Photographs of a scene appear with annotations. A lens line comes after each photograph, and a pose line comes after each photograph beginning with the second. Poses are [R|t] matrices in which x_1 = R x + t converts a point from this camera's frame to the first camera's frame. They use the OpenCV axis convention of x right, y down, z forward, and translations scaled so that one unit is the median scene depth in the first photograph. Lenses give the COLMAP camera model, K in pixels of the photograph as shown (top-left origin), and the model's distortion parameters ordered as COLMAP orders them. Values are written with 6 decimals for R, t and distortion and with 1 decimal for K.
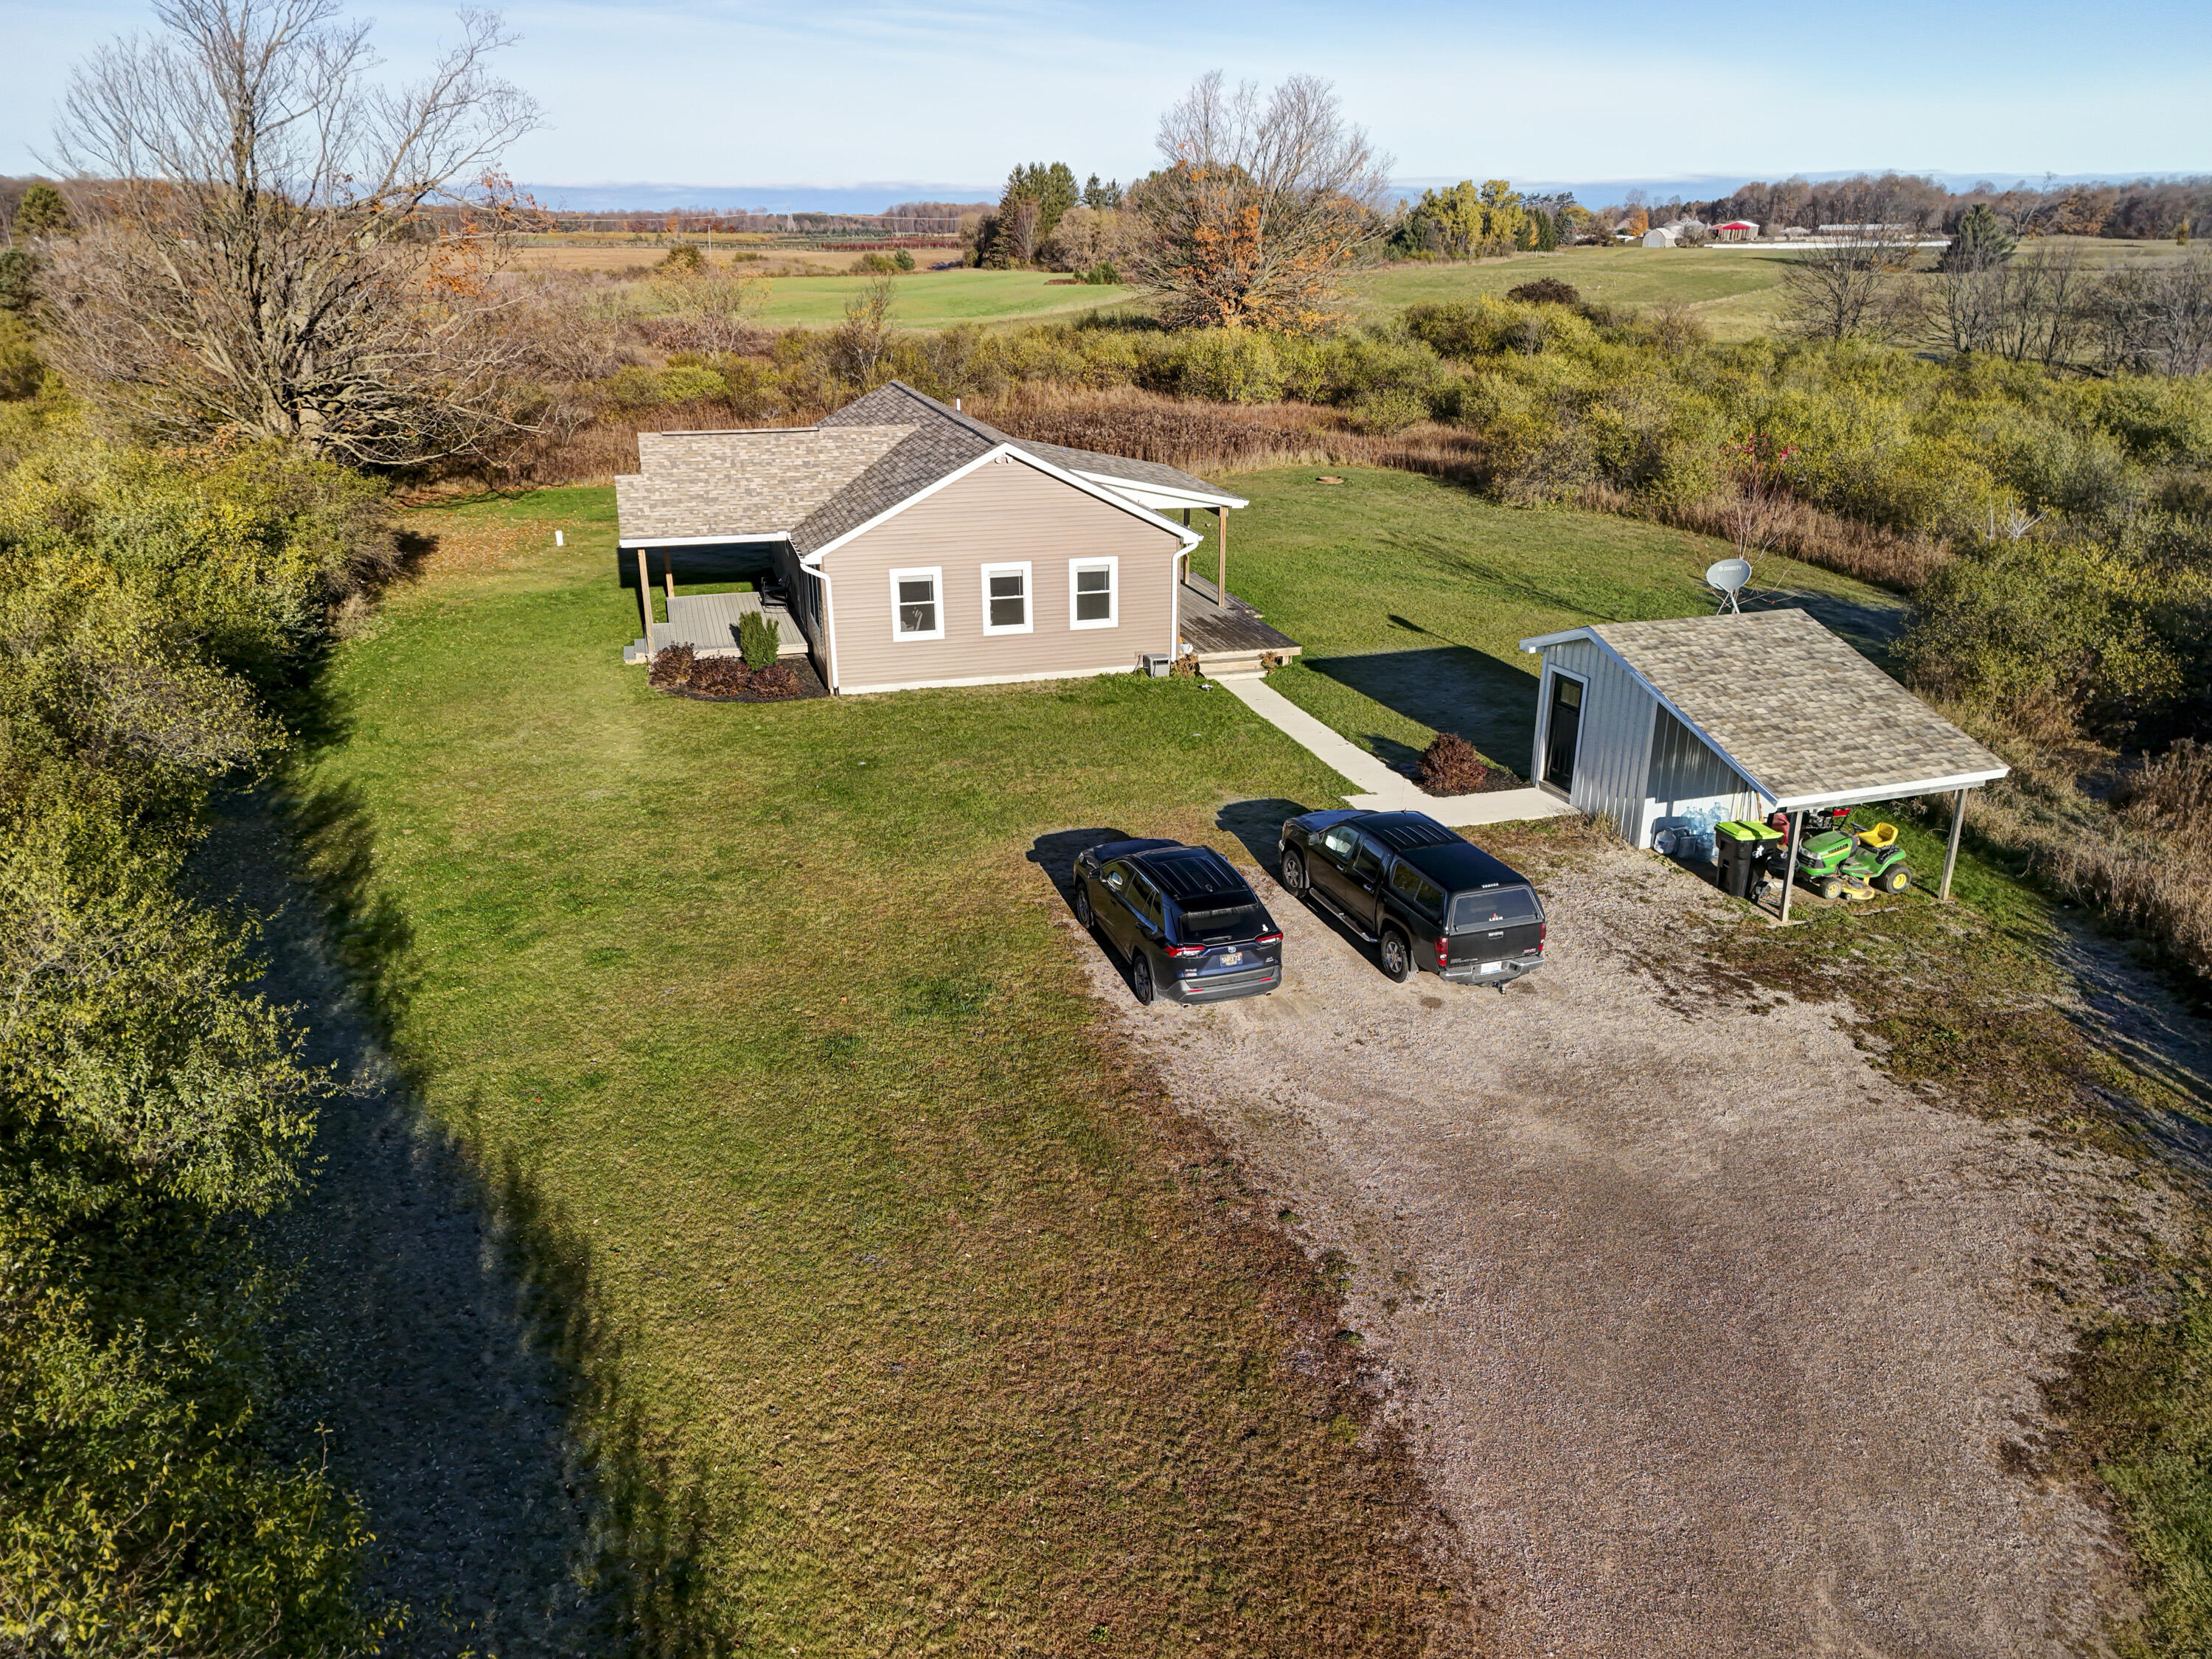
lens RADIAL K [[1626.3, 0, 1106.5], [0, 1626.3, 804.5], [0, 0, 1]] dist [0.069356, -0.044480]
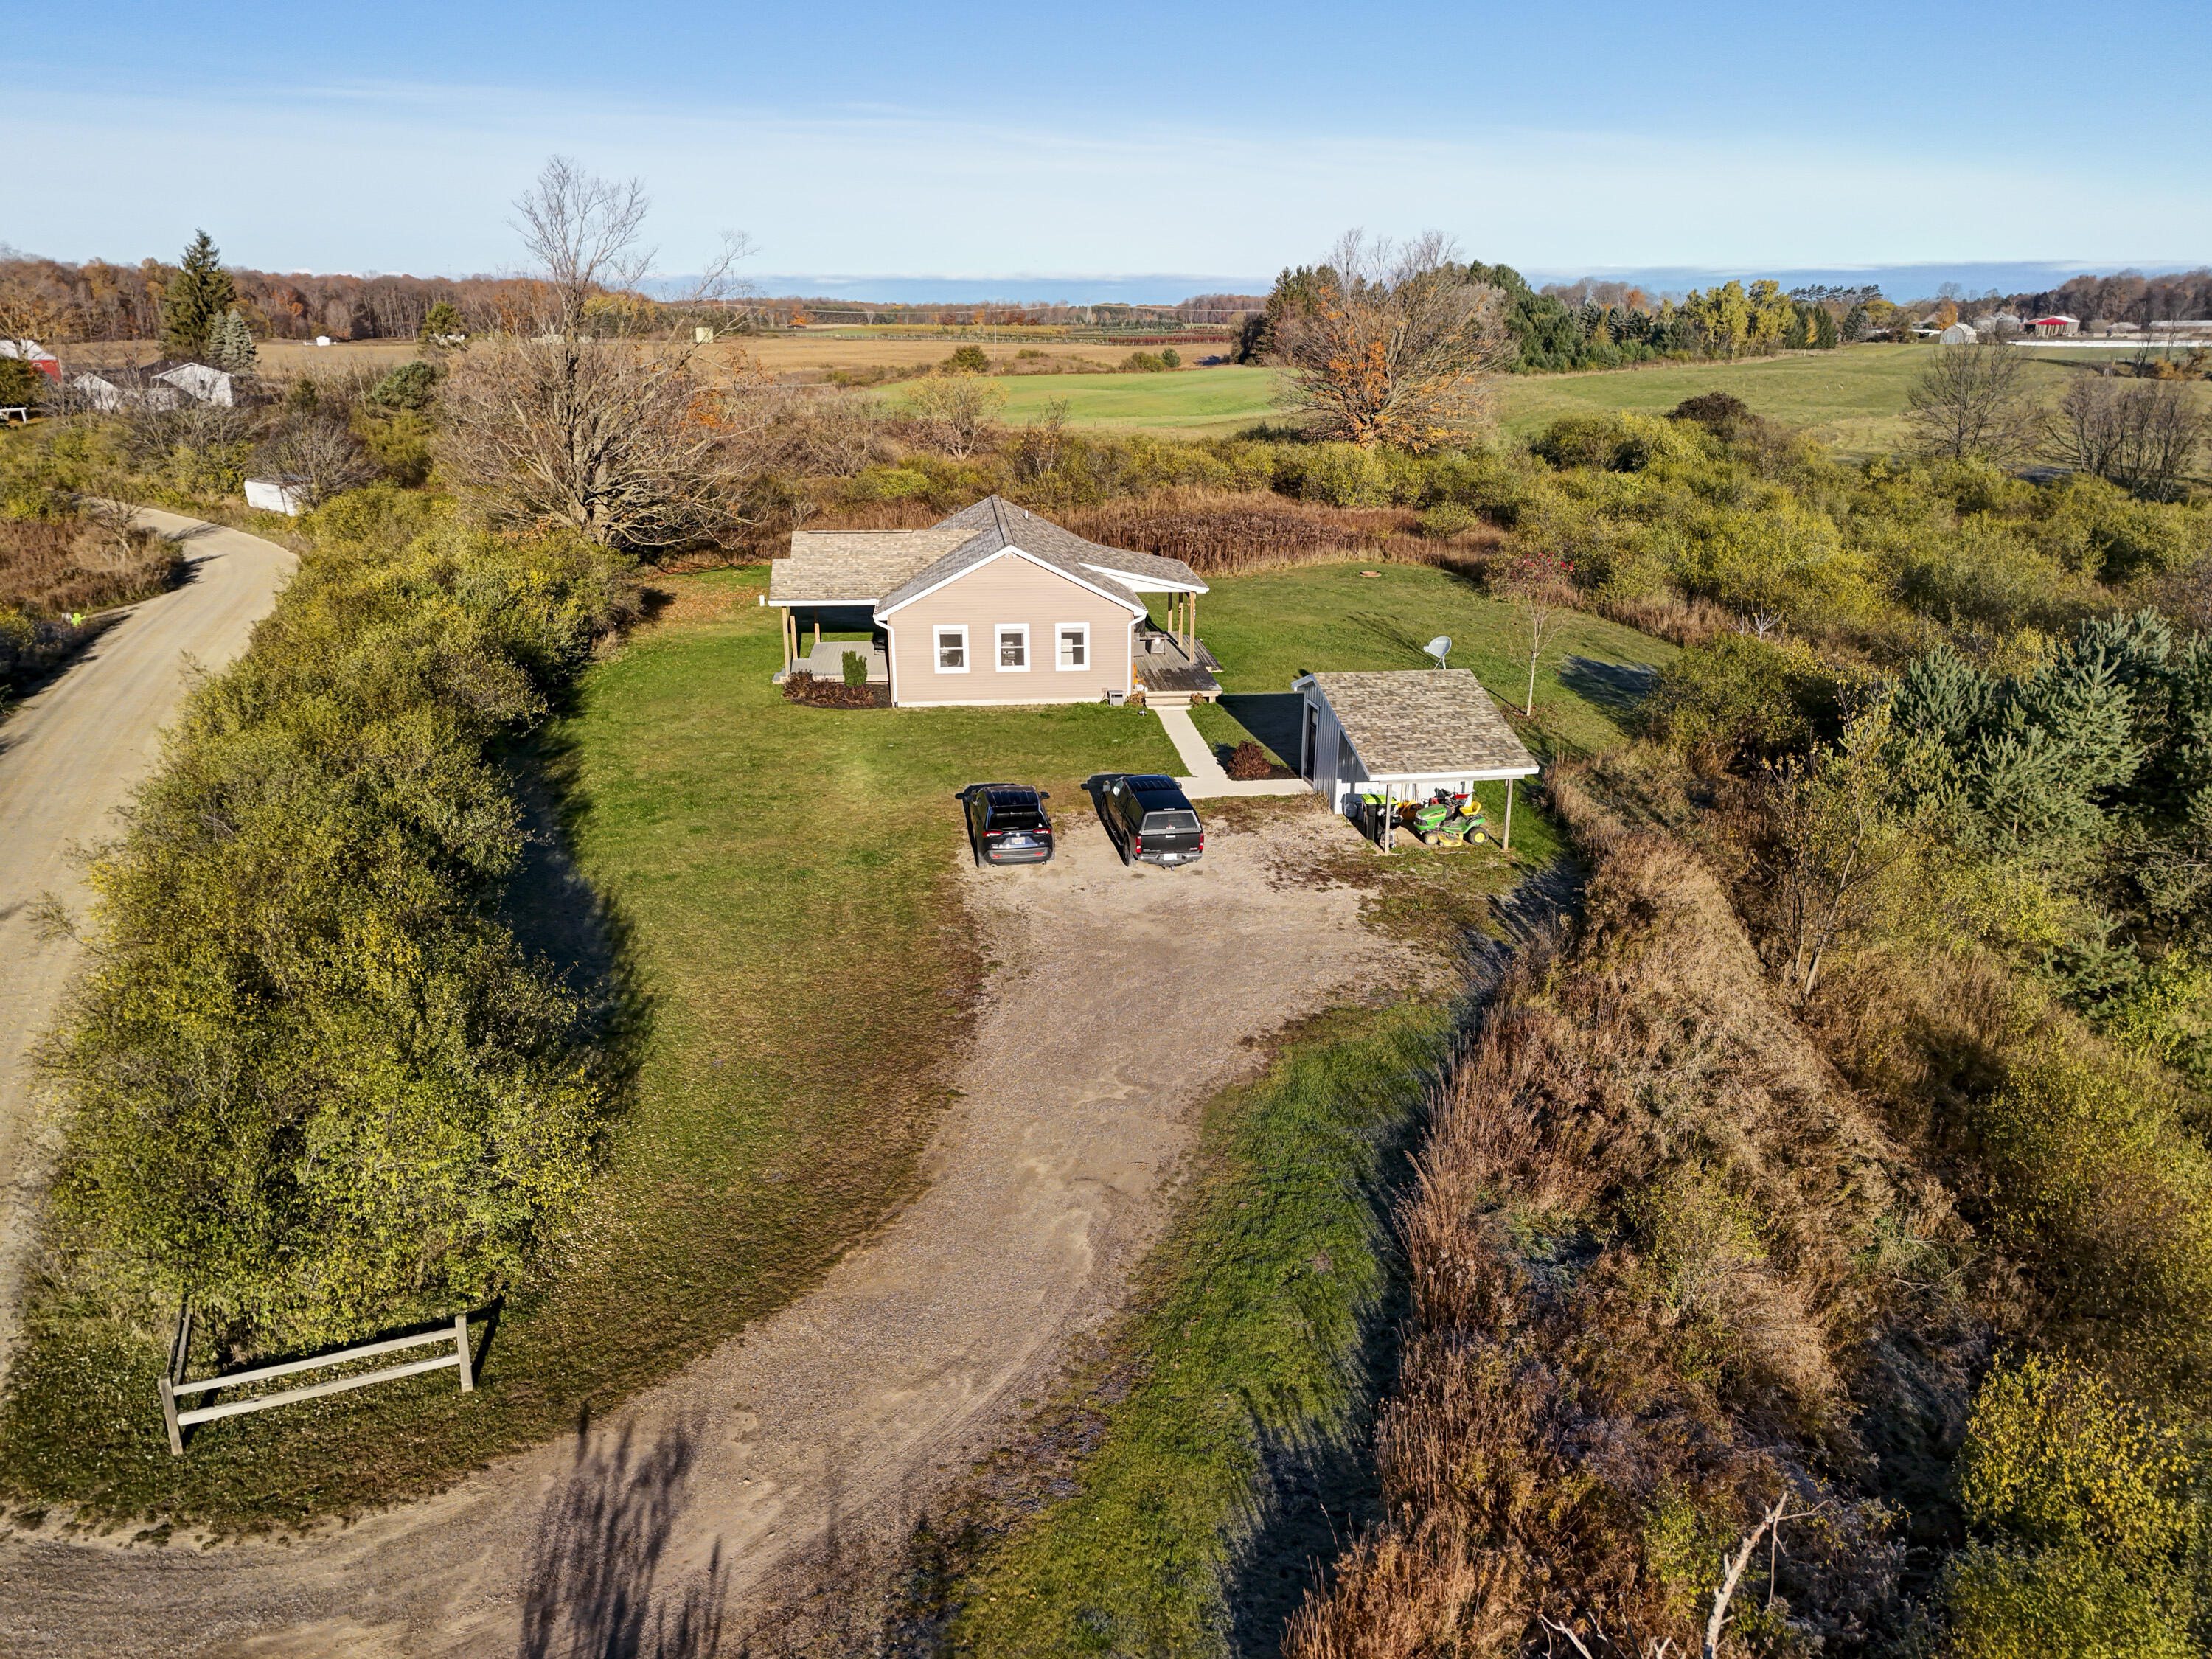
lens RADIAL K [[1626.3, 0, 1106.5], [0, 1626.3, 804.5], [0, 0, 1]] dist [0.069356, -0.044480]
pose [[0.985008, 0.052784, -0.164235, 0.263124], [-0.060640, 0.997225, -0.043186, 0.072006], [0.161499, 0.052498, 0.985475, -0.423316]]
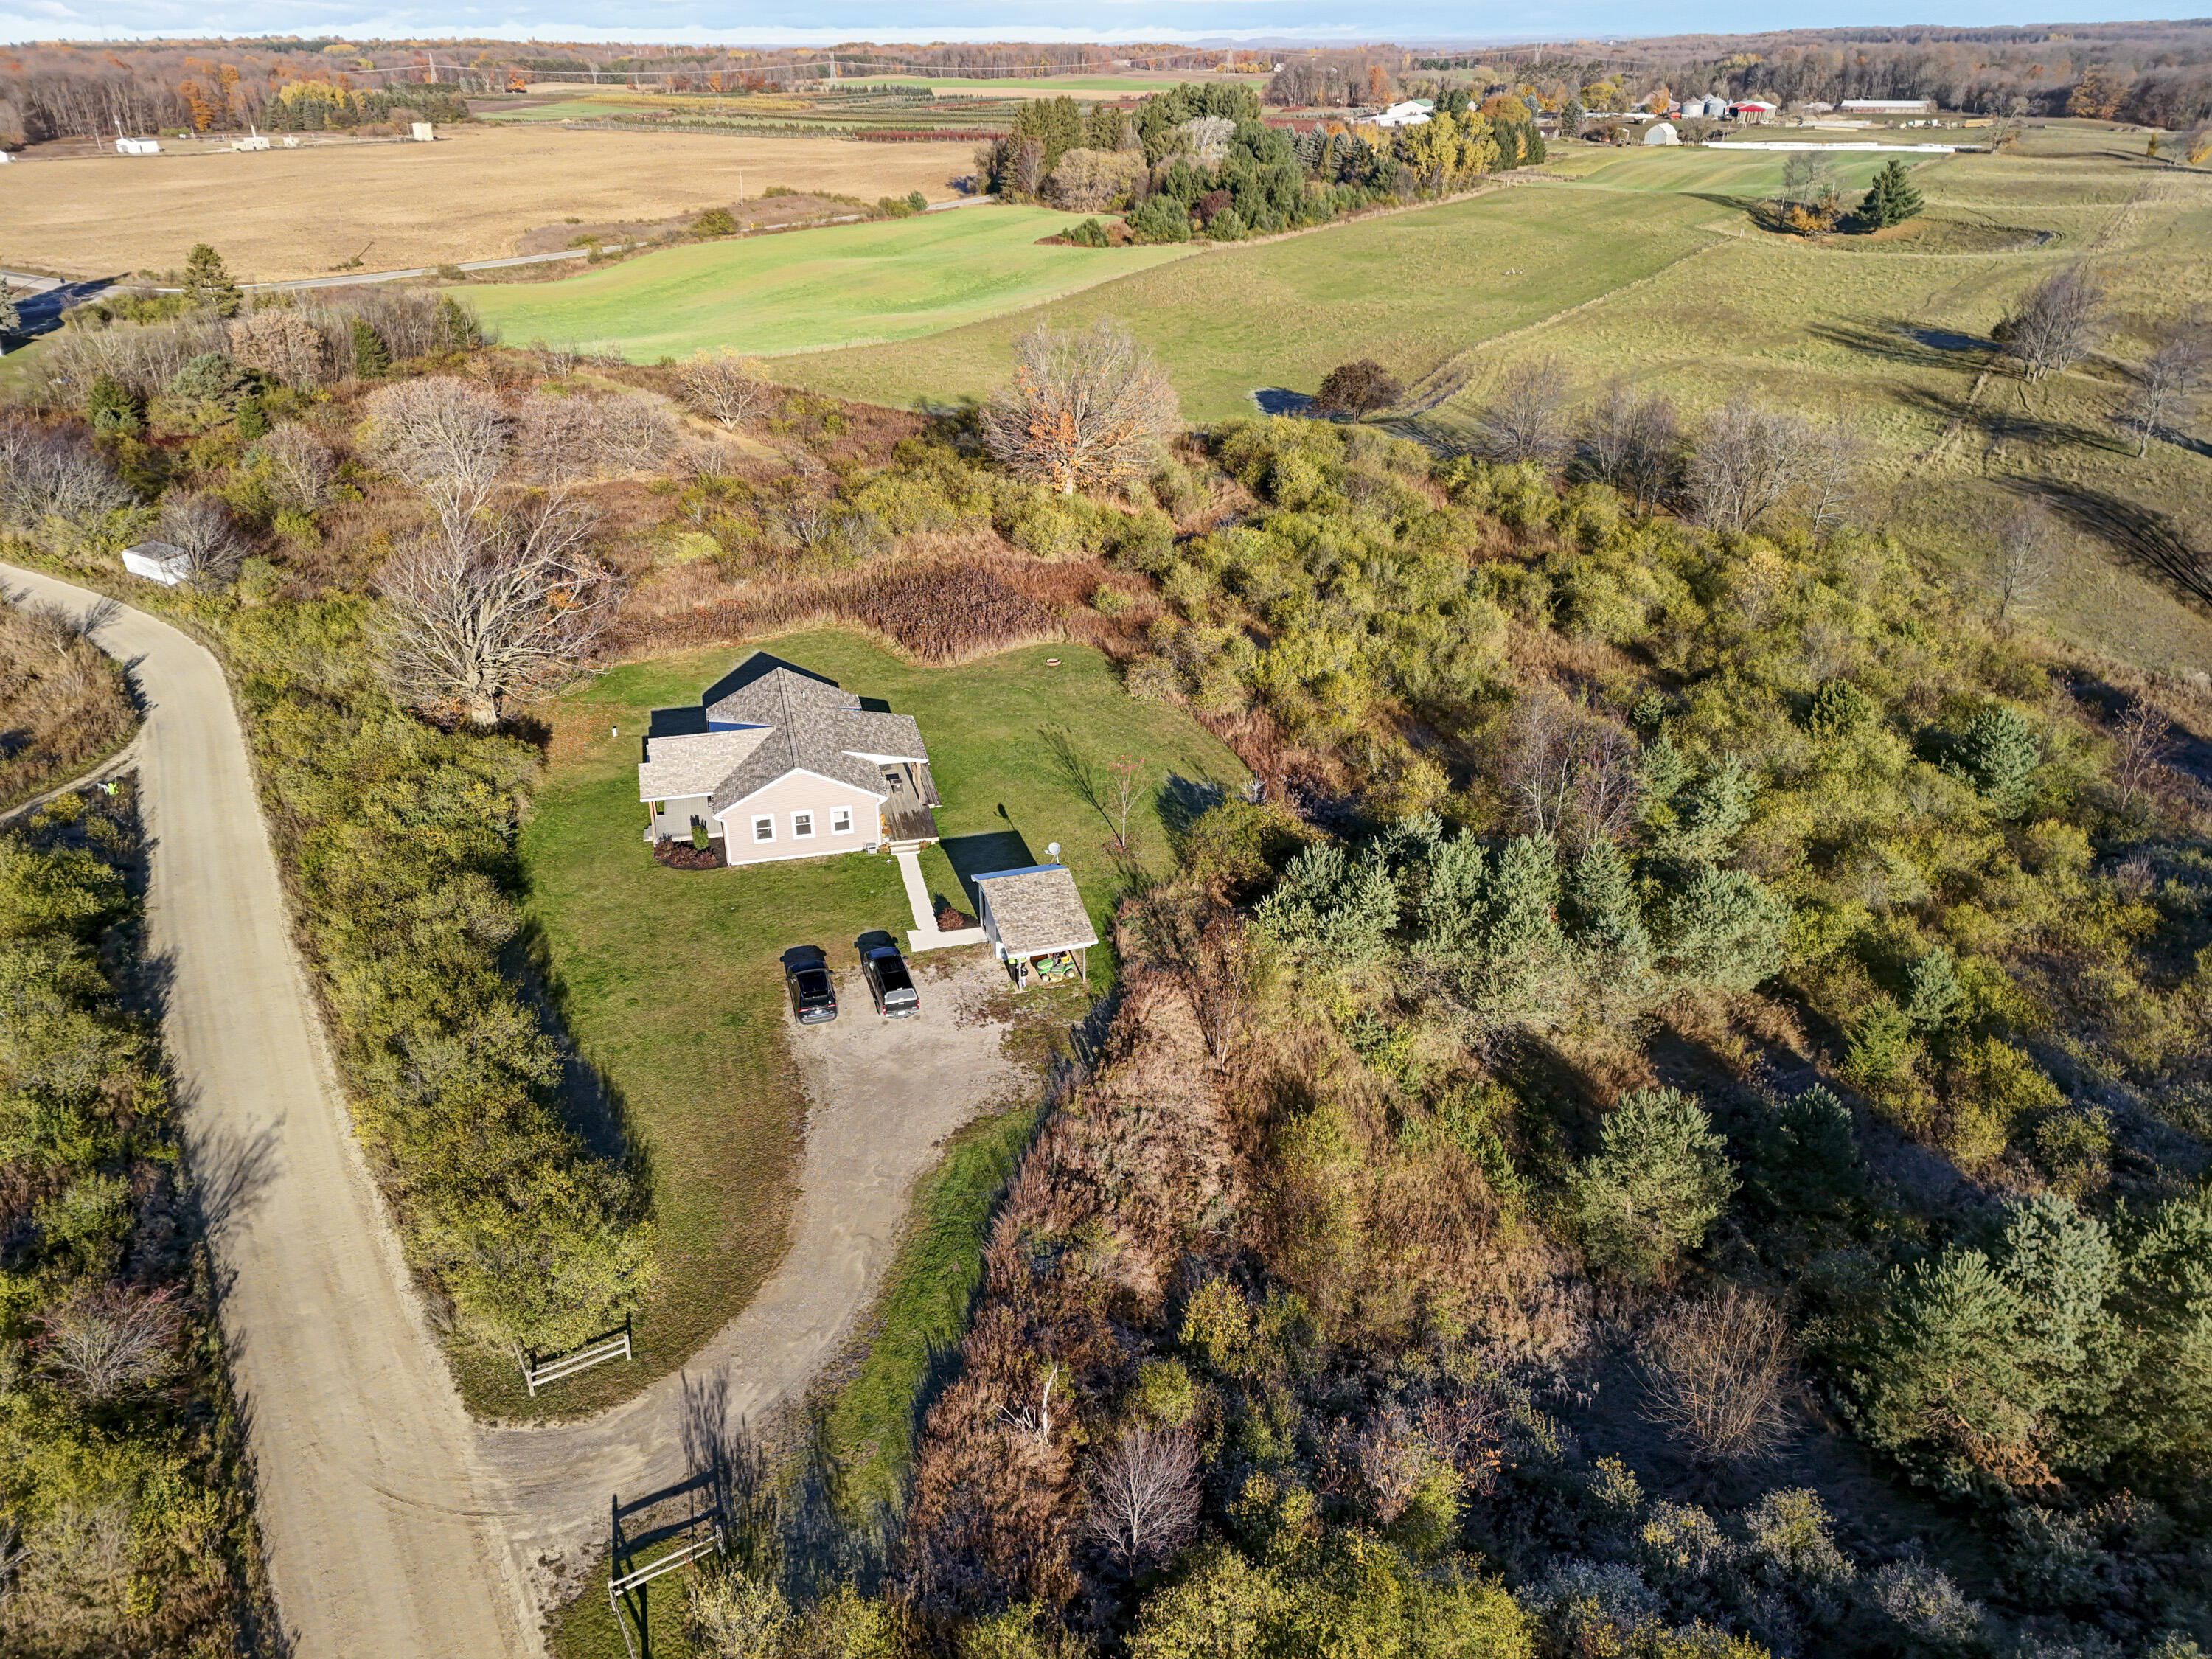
lens RADIAL K [[1633.2, 0, 1112.9], [0, 1633.2, 786.0], [0, 0, 1]] dist [0.111424, -0.170593]
pose [[0.999533, 0.010362, -0.028749, 0.436928], [-0.007888, 0.996362, 0.084856, -0.370750], [0.029524, -0.084589, 0.995978, -1.297892]]
